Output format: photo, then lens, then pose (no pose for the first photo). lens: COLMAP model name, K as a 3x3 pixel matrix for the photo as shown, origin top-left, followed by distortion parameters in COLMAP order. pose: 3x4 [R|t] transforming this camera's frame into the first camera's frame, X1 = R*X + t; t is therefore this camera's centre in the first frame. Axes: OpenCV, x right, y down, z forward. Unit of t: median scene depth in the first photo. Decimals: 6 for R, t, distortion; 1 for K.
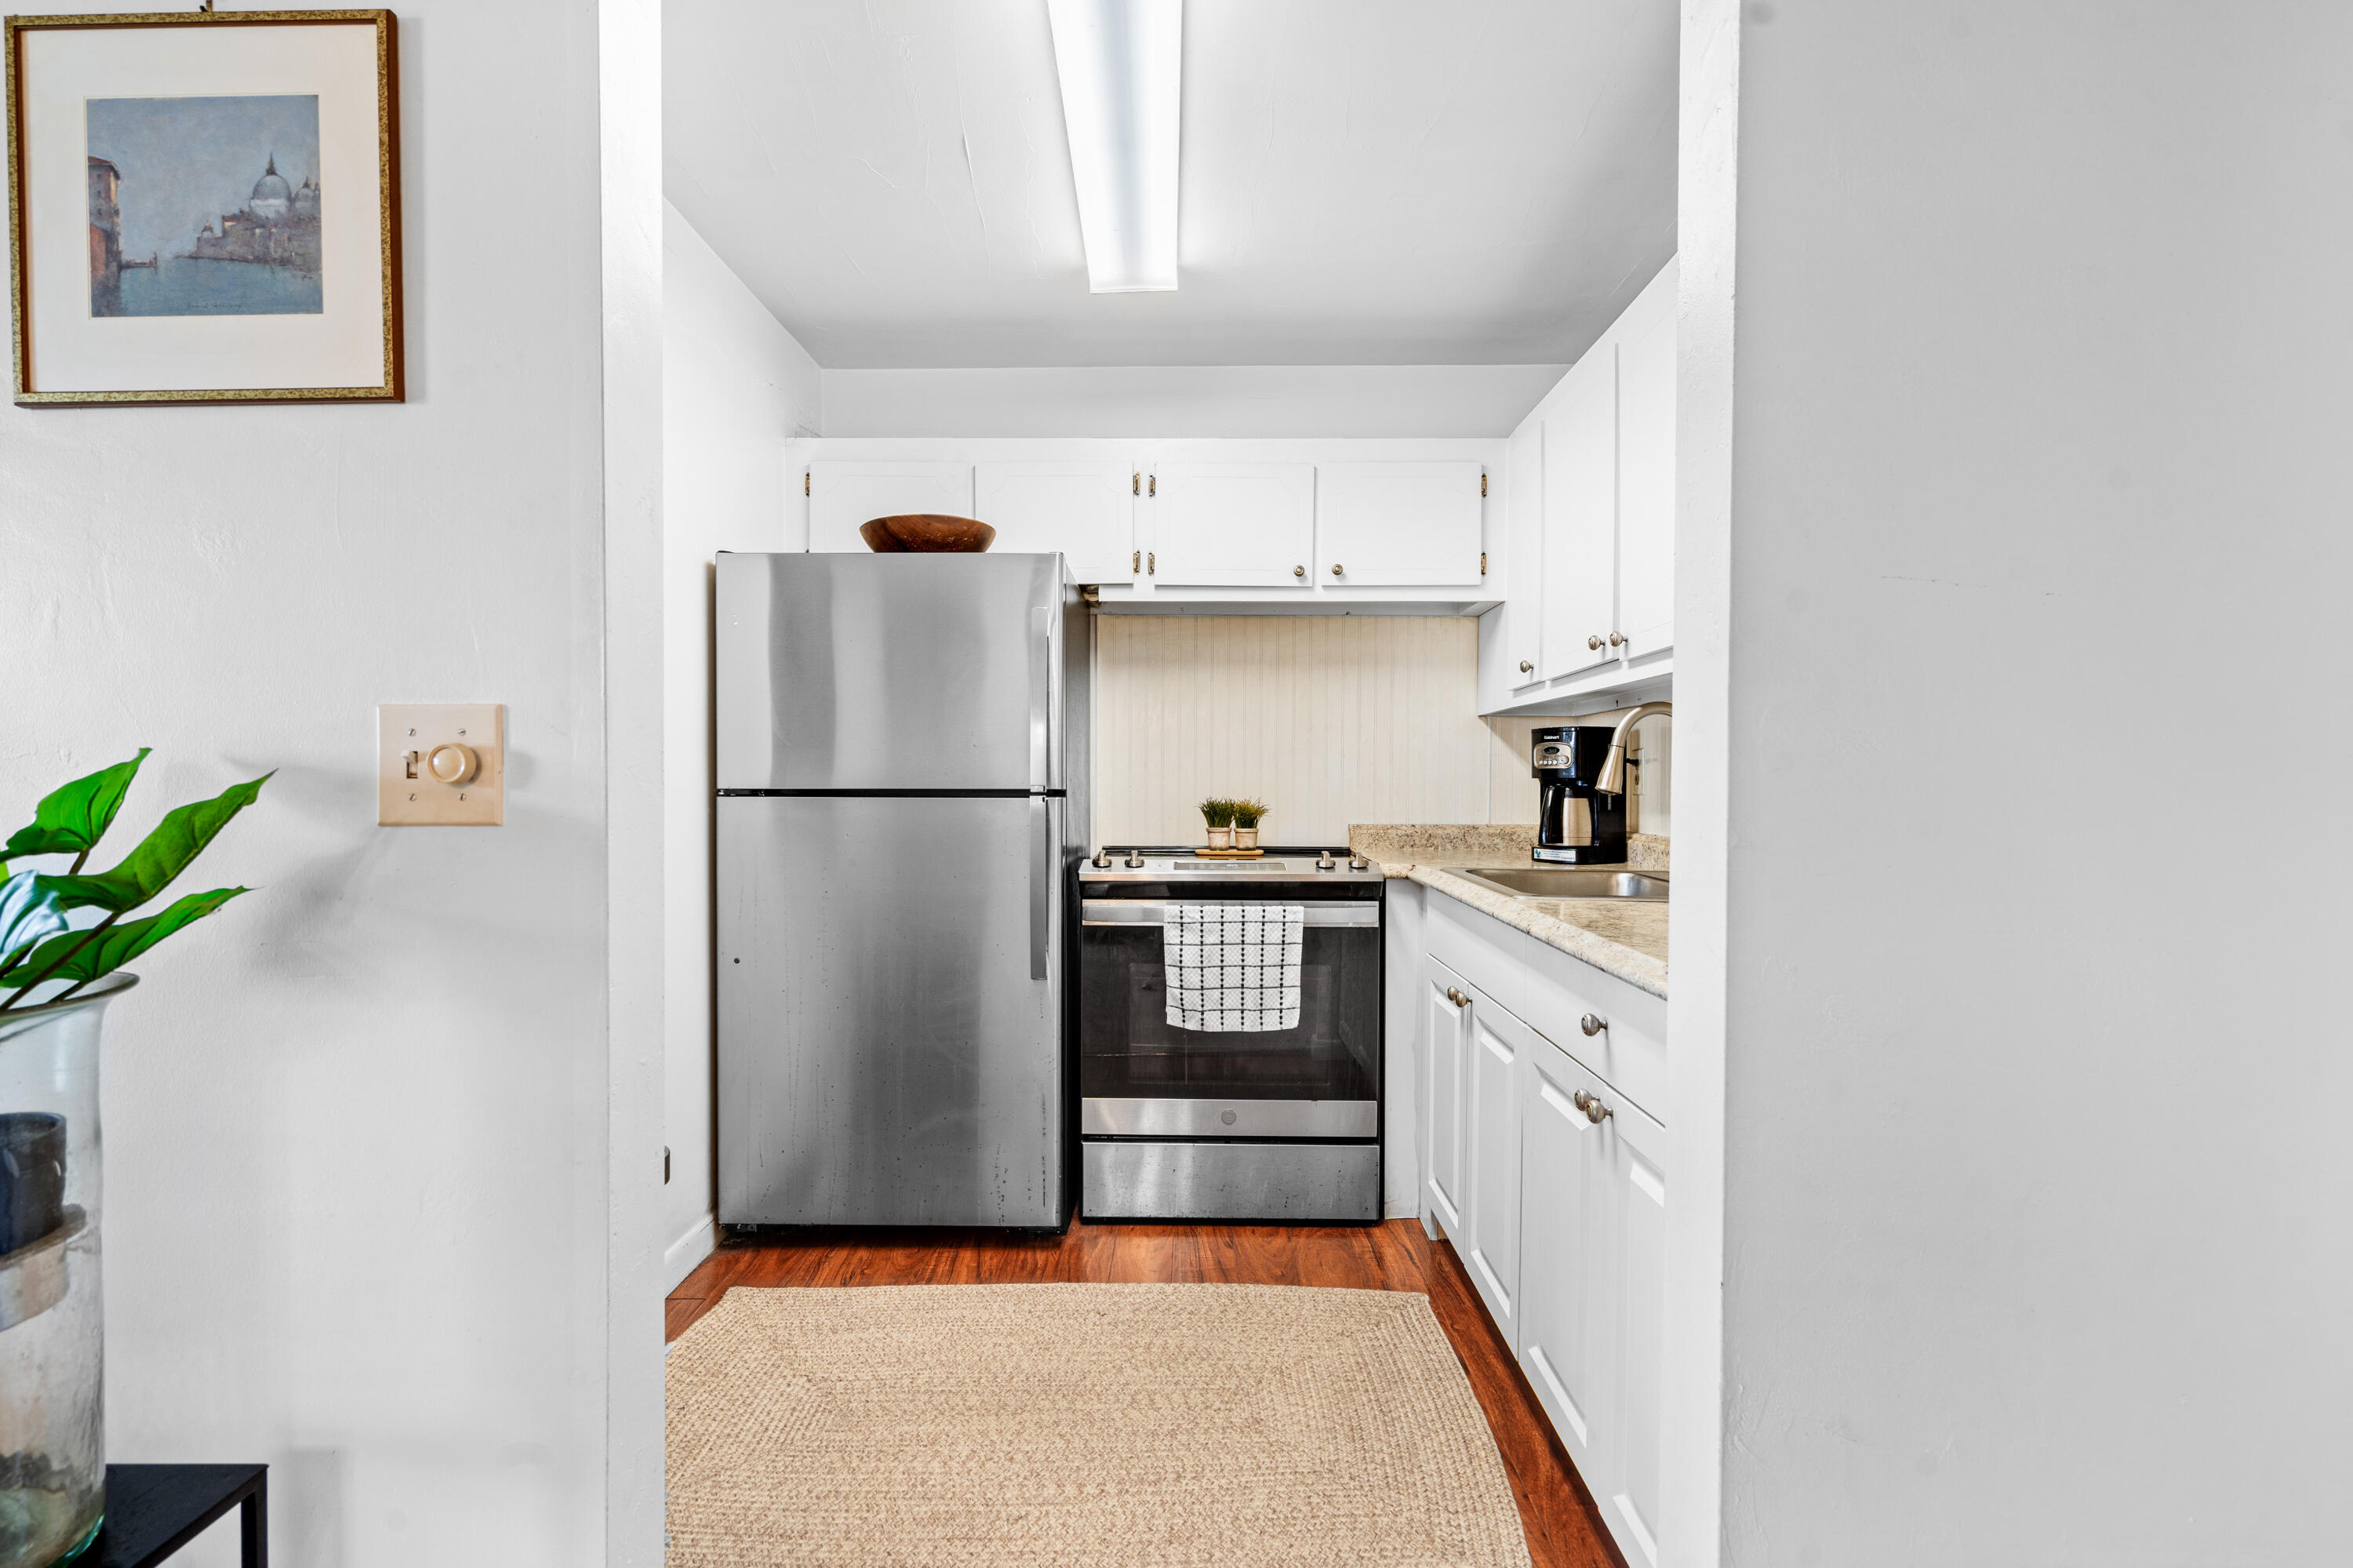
lens RADIAL K [[1110.4, 0, 1172.7], [0, 1110.4, 805.0], [0, 0, 1]] dist [0.000377, 0.000006]
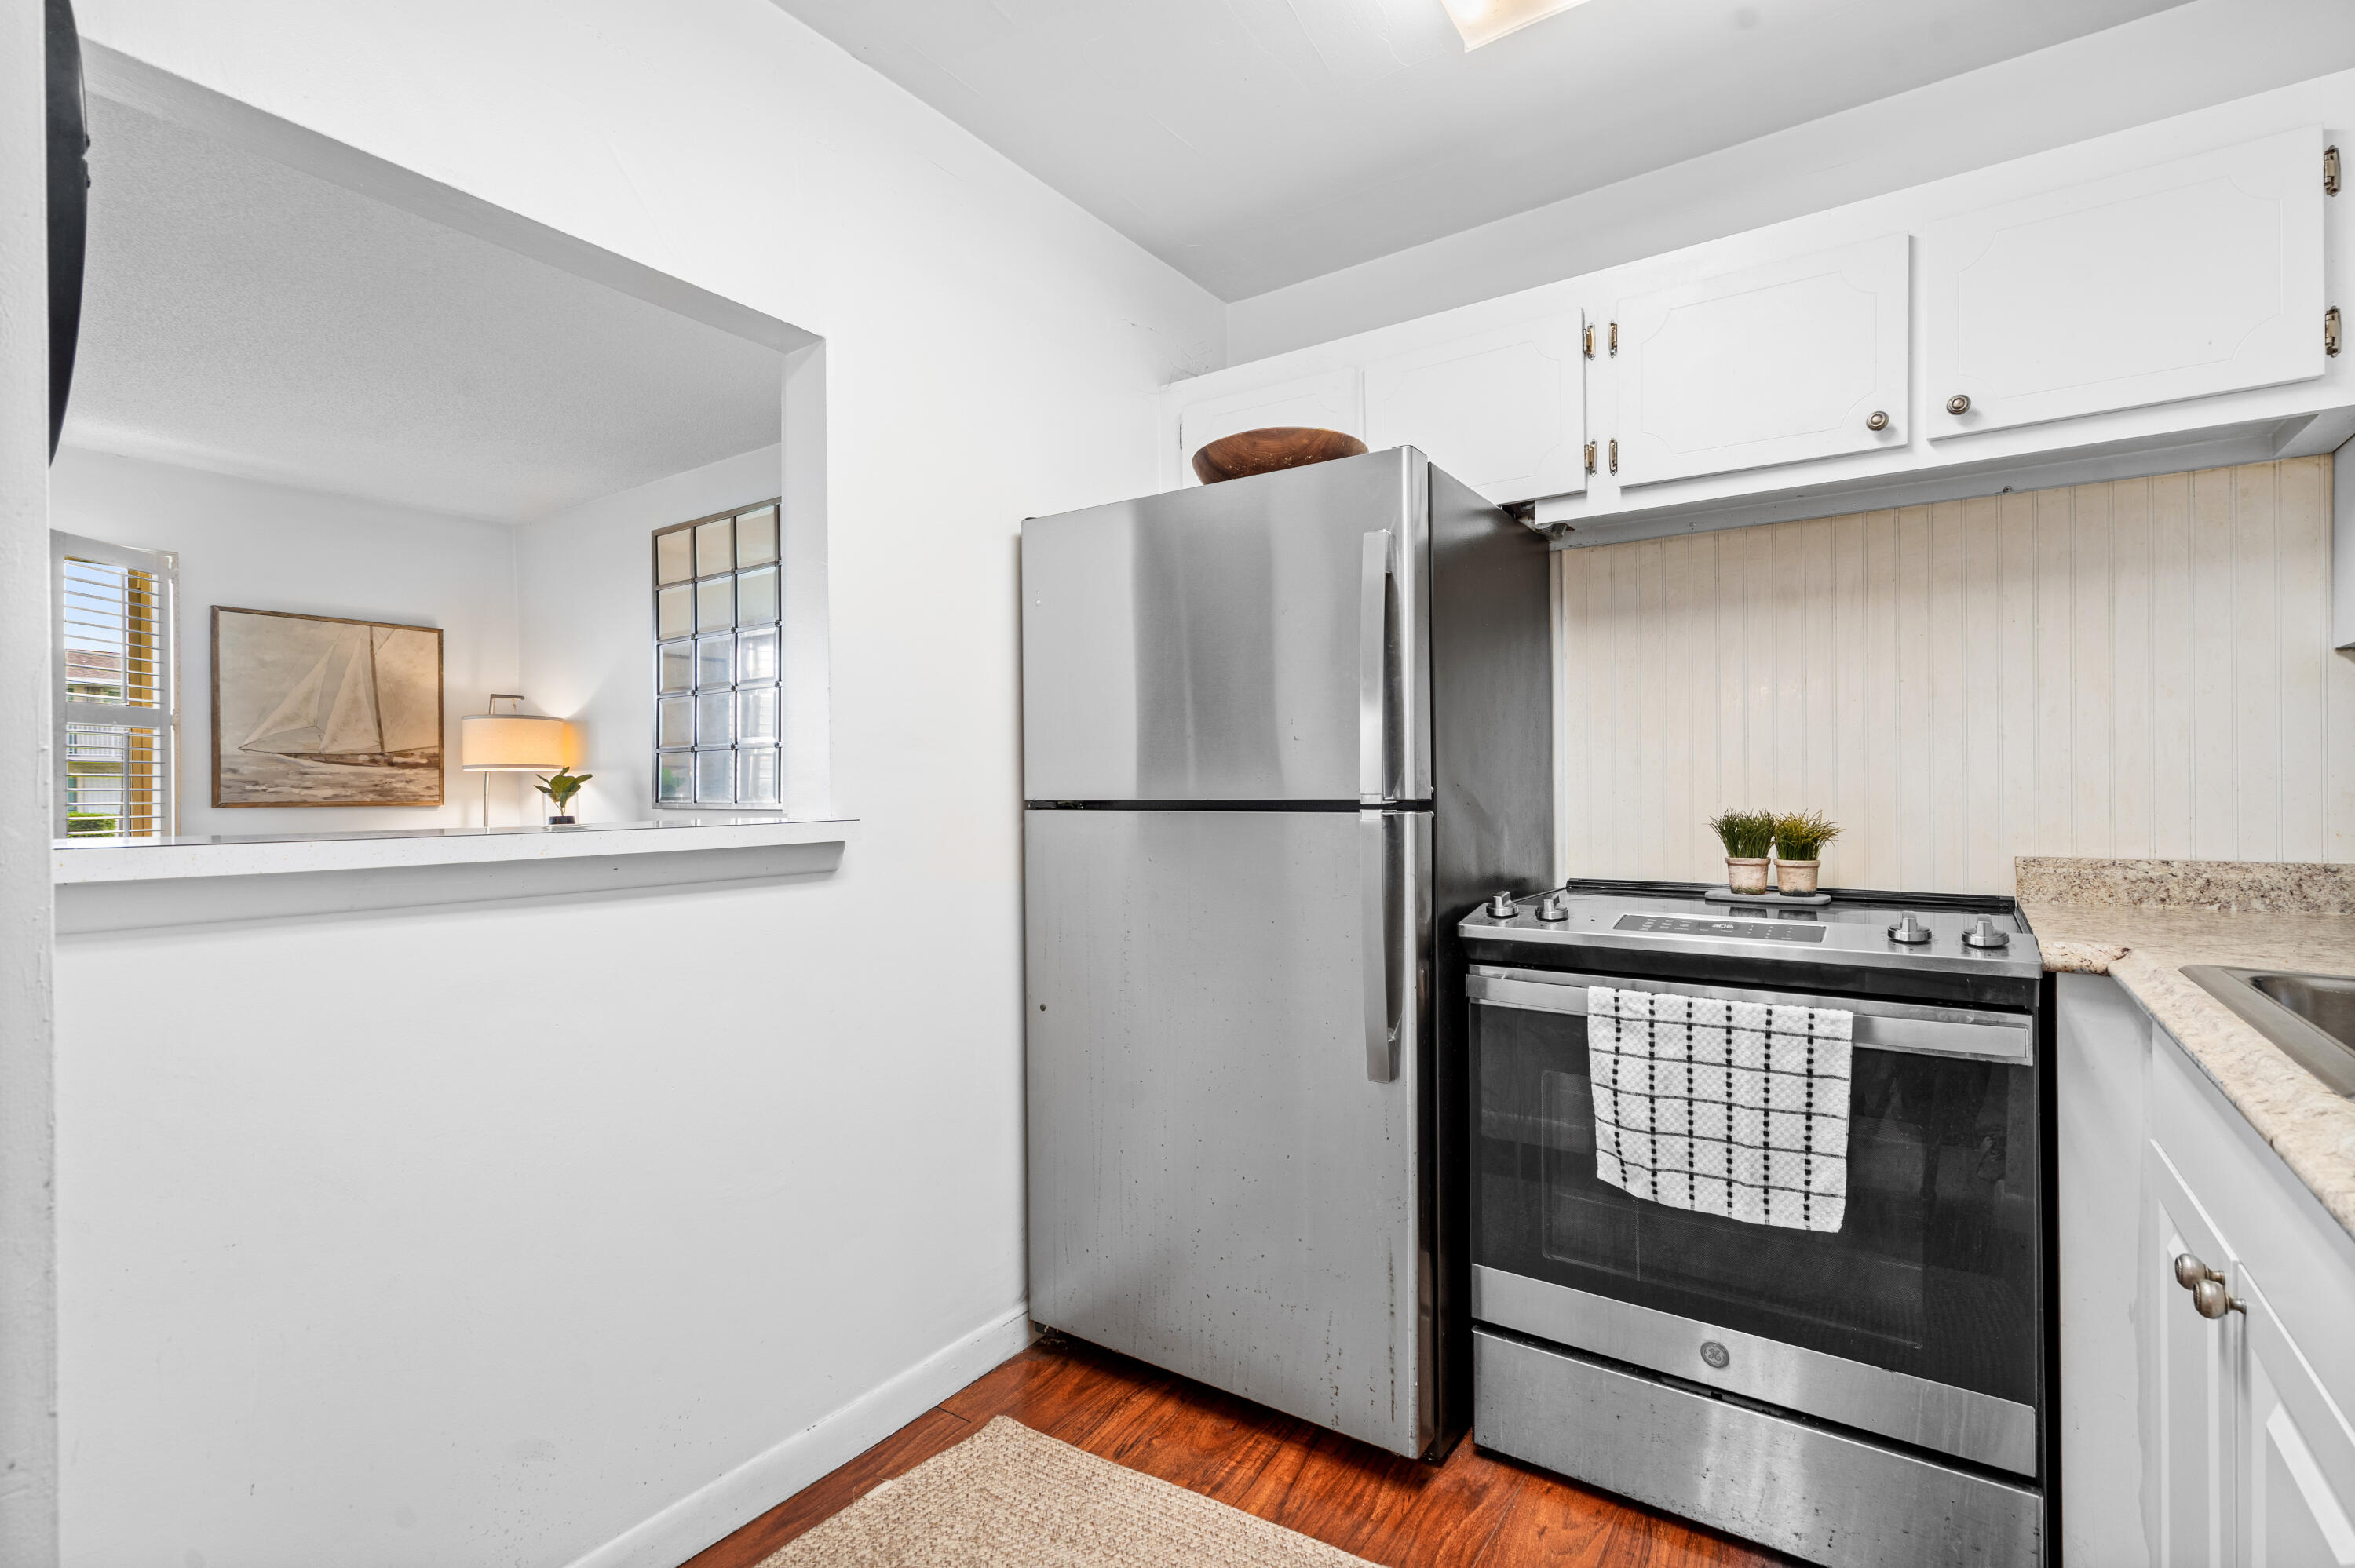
lens RADIAL K [[1086.2, 0, 1170.9], [0, 1086.2, 792.4], [0, 0, 1]] dist [-0.000500, 0.002009]
pose [[0.830103, -0.007649, -0.557557, 0.133931], [-0.001832, 0.999863, -0.016445, -0.006944], [0.557606, 0.014673, 0.829976, 0.355810]]
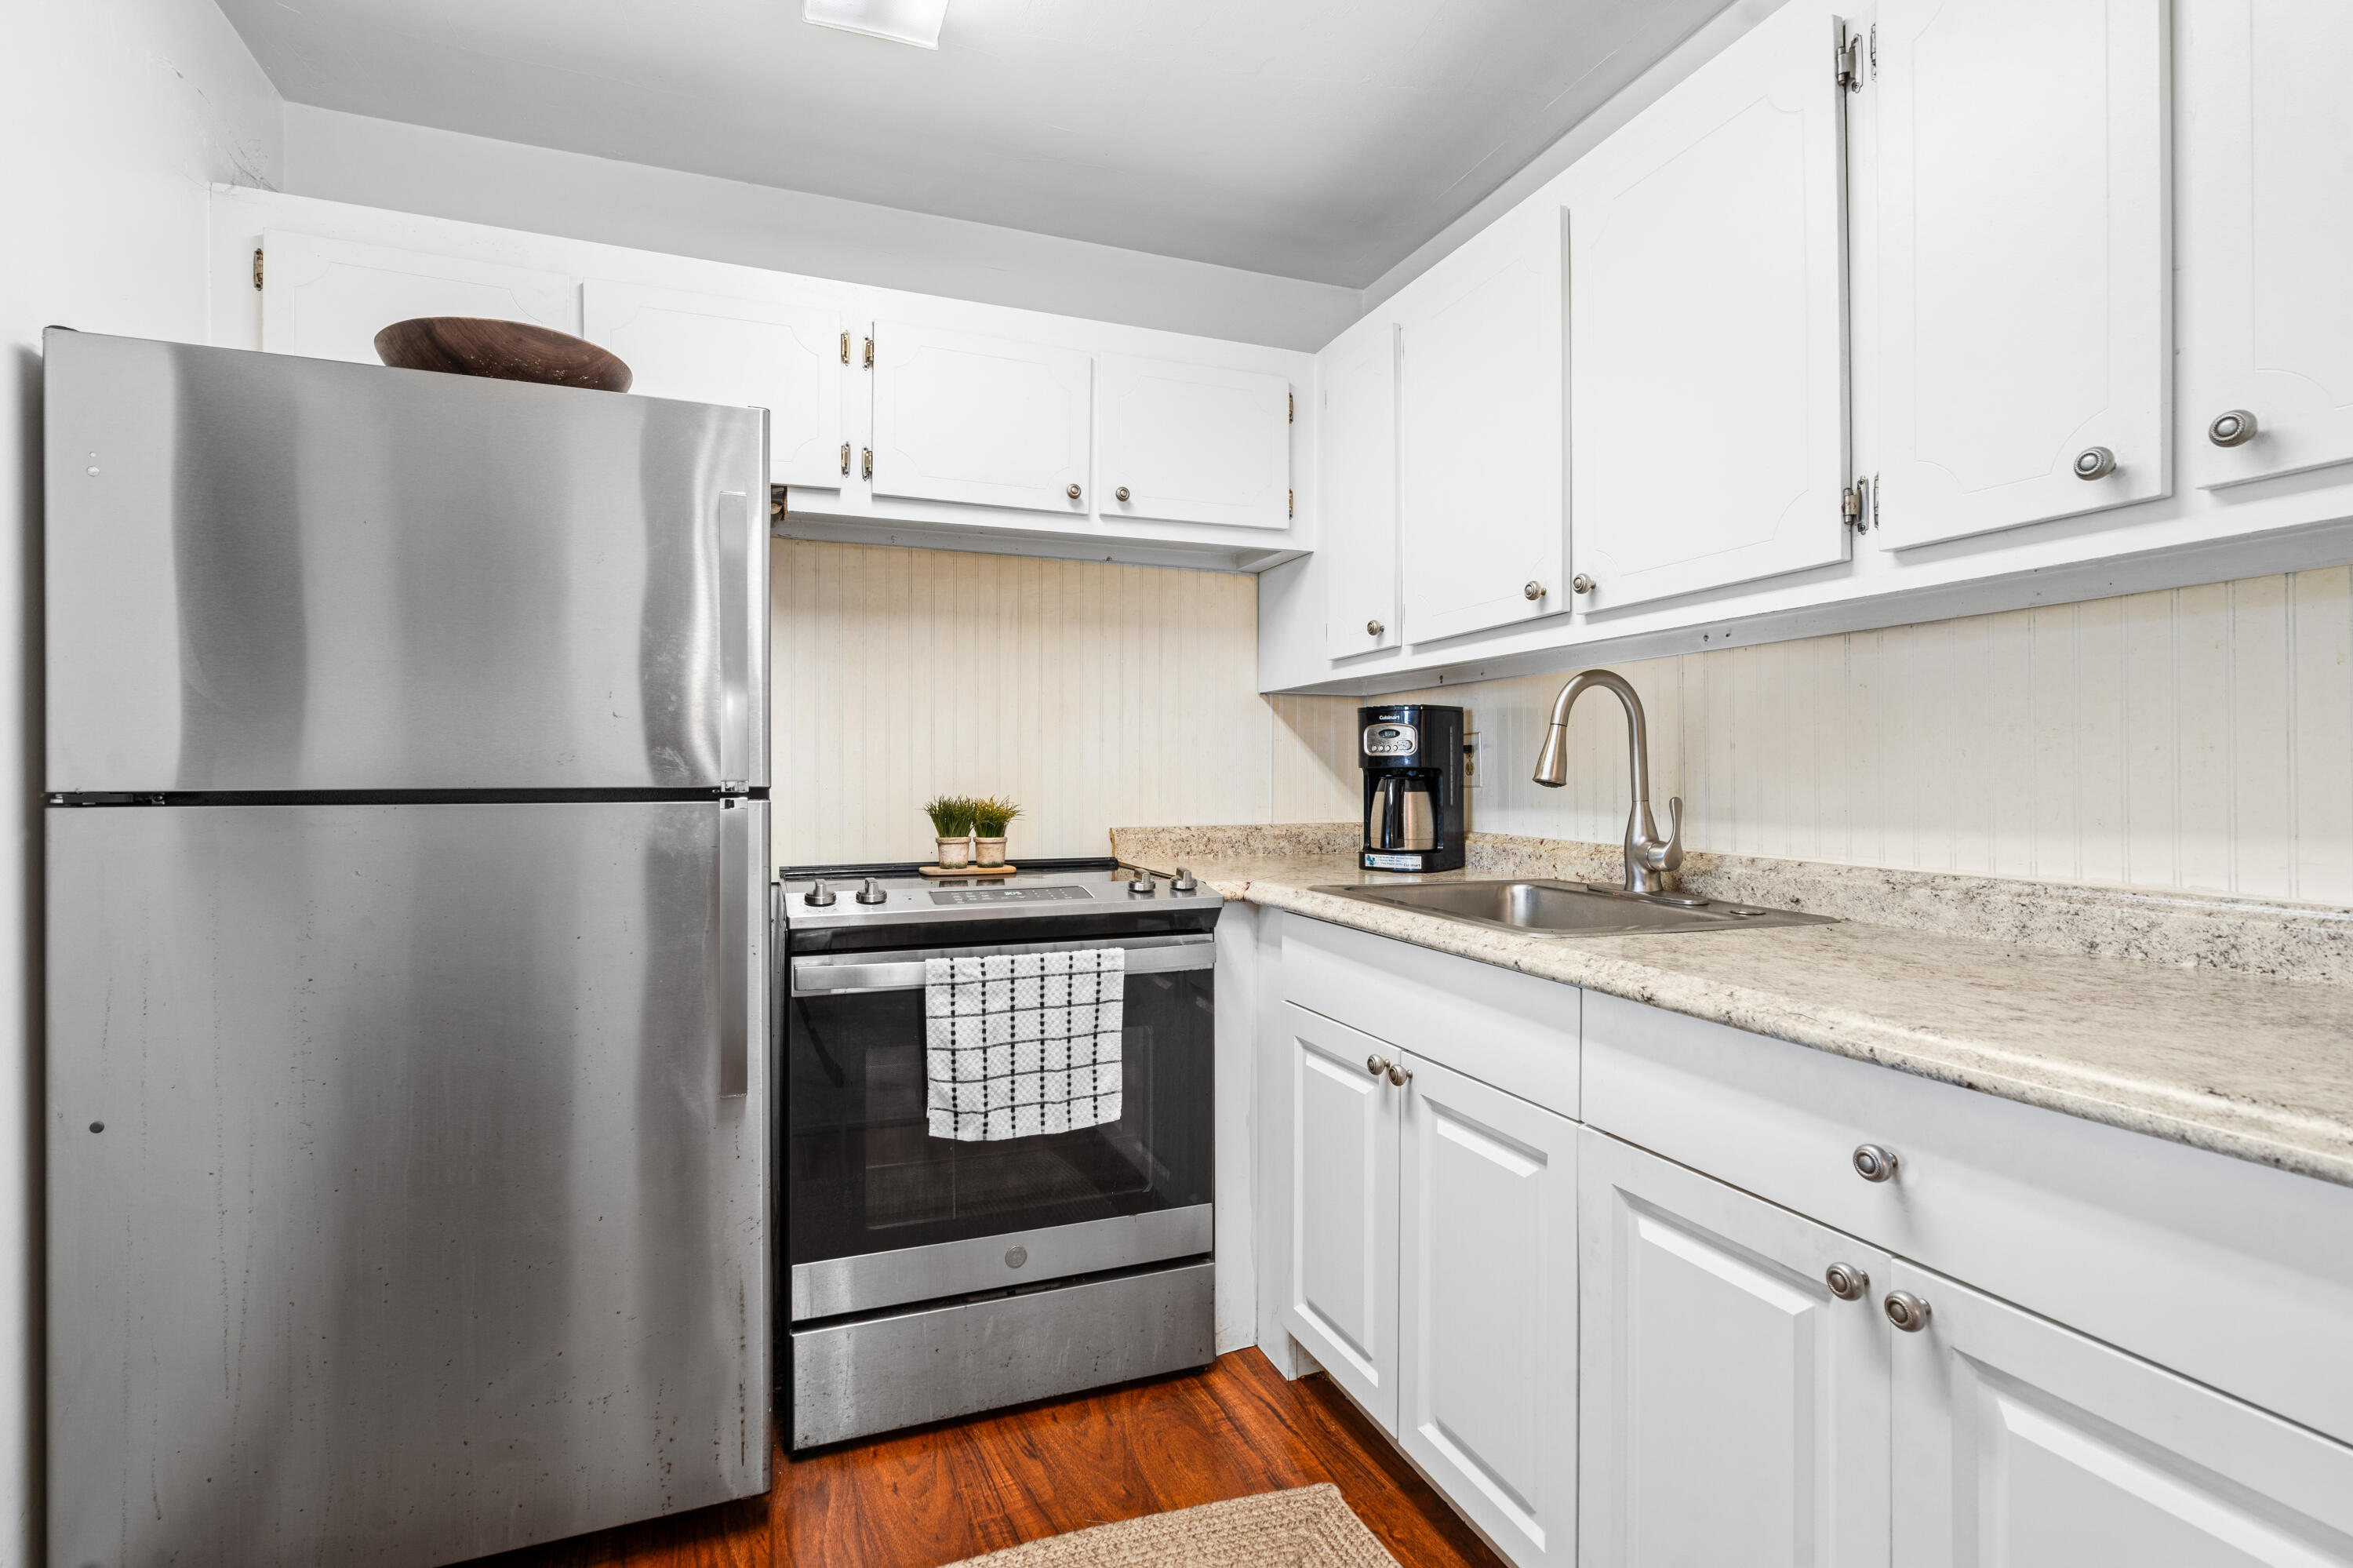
lens RADIAL K [[1105.2, 0, 1170.6], [0, 1105.2, 779.4], [0, 0, 1]] dist [0.000734, 0.000982]
pose [[0.925788, -0.006857, 0.377980, -0.118561], [0.013152, 0.999814, -0.014076, -0.006358], [-0.377813, 0.018003, 0.925707, 0.318053]]
